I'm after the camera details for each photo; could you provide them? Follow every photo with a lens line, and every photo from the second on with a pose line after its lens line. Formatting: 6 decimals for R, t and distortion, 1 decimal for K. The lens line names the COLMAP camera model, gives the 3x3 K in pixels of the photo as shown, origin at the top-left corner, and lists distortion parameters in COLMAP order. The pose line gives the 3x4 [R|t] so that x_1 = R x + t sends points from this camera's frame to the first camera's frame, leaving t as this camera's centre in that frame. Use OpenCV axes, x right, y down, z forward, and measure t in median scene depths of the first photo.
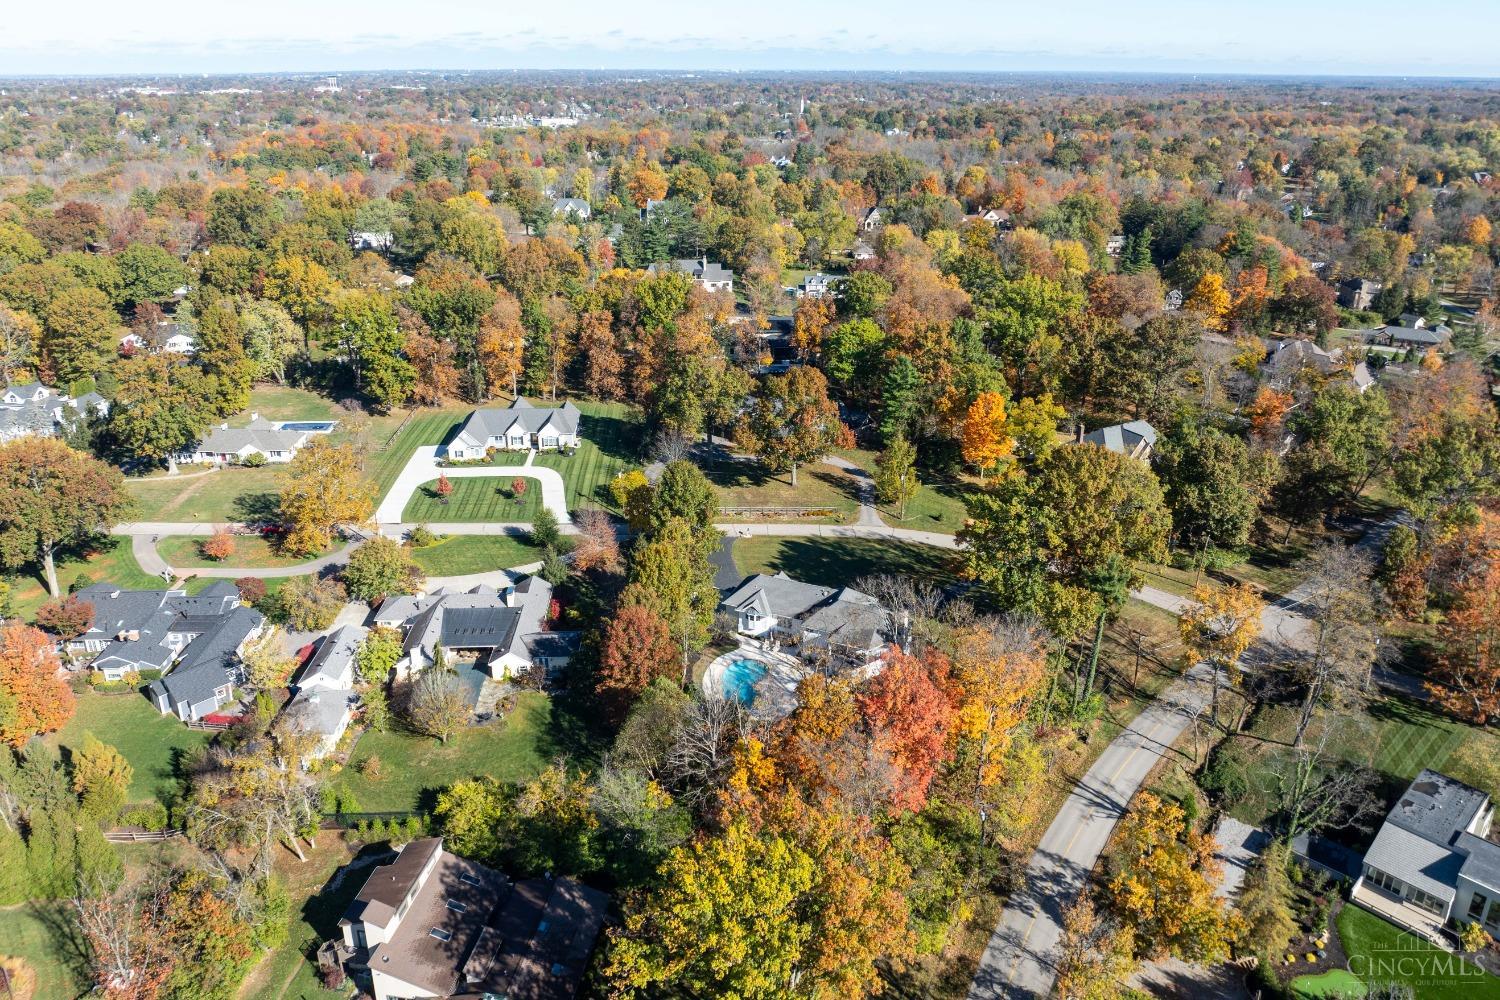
lens RADIAL K [[1045.7, 0, 750.0], [0, 1045.7, 500.0], [0, 0, 1]] dist [-0.008071, -0.003940]
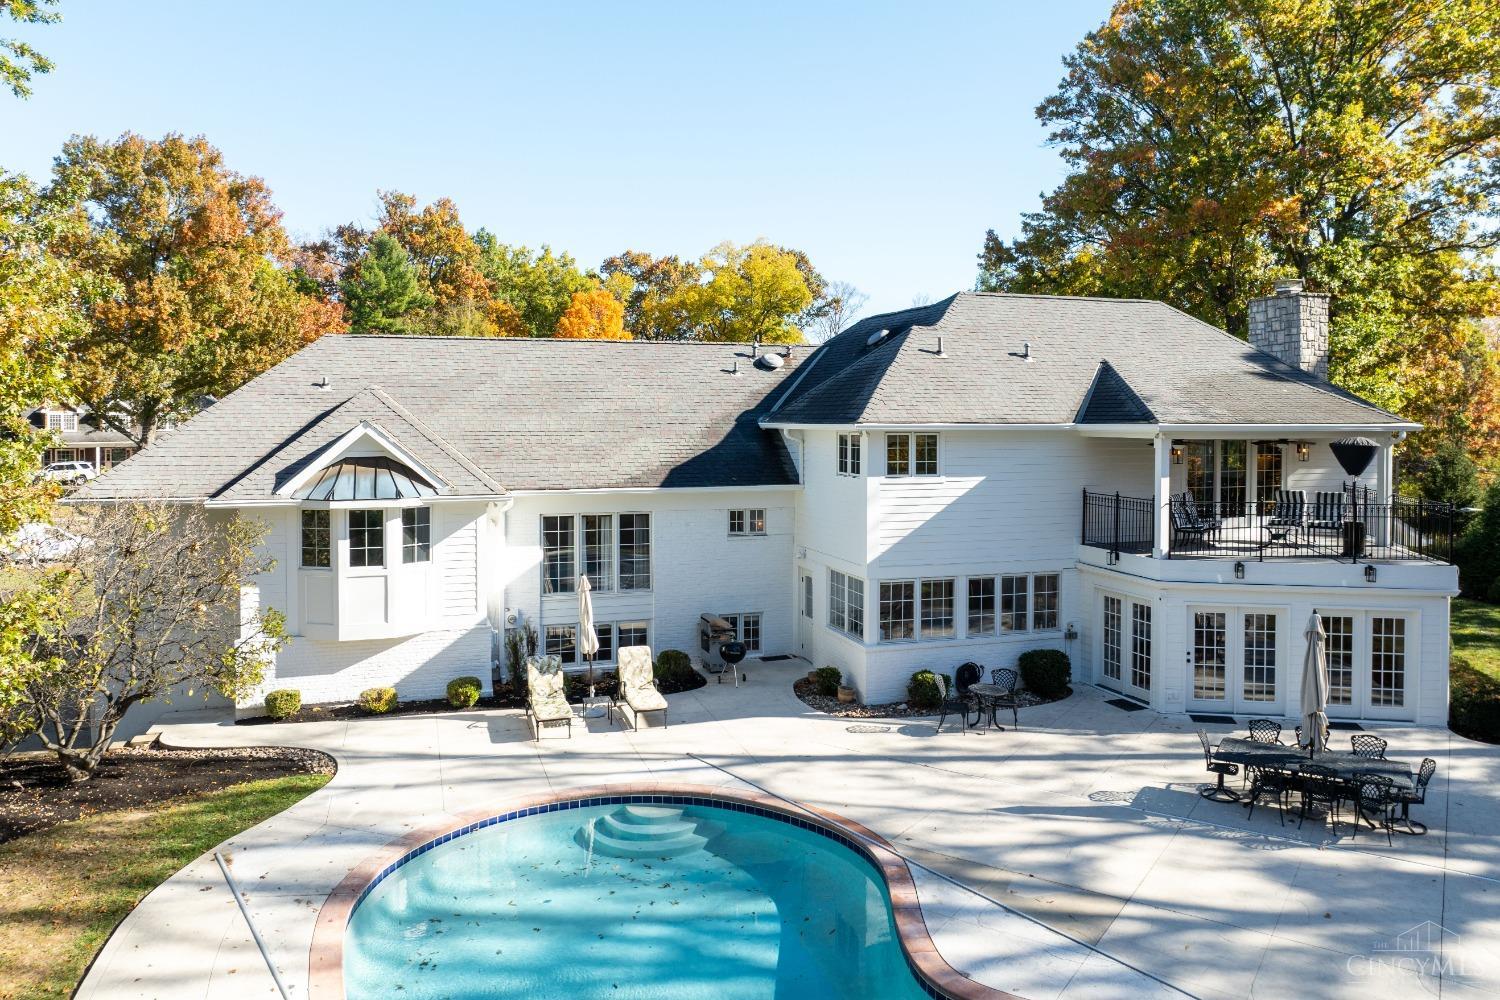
lens RADIAL K [[1045.7, 0, 750.0], [0, 1045.7, 500.0], [0, 0, 1]] dist [-0.008071, -0.003940]
pose [[0.747513, -0.046281, 0.662633, -0.045864], [0.256656, 0.940220, -0.223864, 0.147537], [-0.612660, 0.337410, 0.714705, 0.879662]]
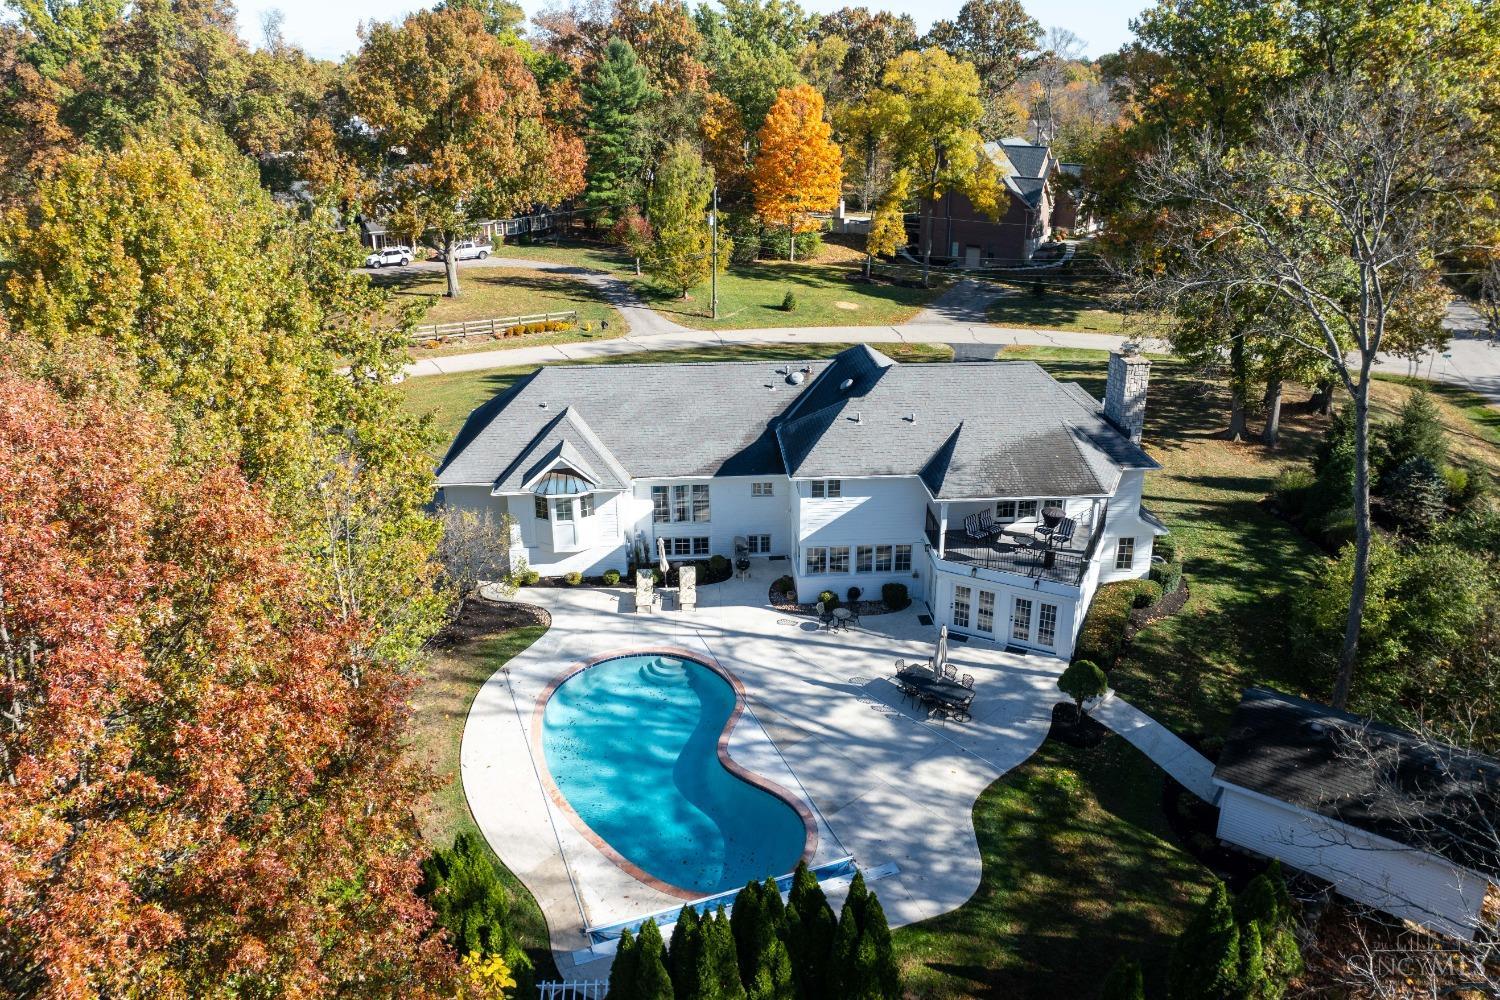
lens RADIAL K [[1013.1, 0, 750.0], [0, 1013.1, 500.0], [0, 0, 1]] dist [0.074419, -0.002251]
pose [[0.887632, -0.177106, 0.425138, -0.064532], [0.179786, 0.983112, 0.034180, 0.110016], [-0.424012, 0.046095, 0.904483, 0.747225]]
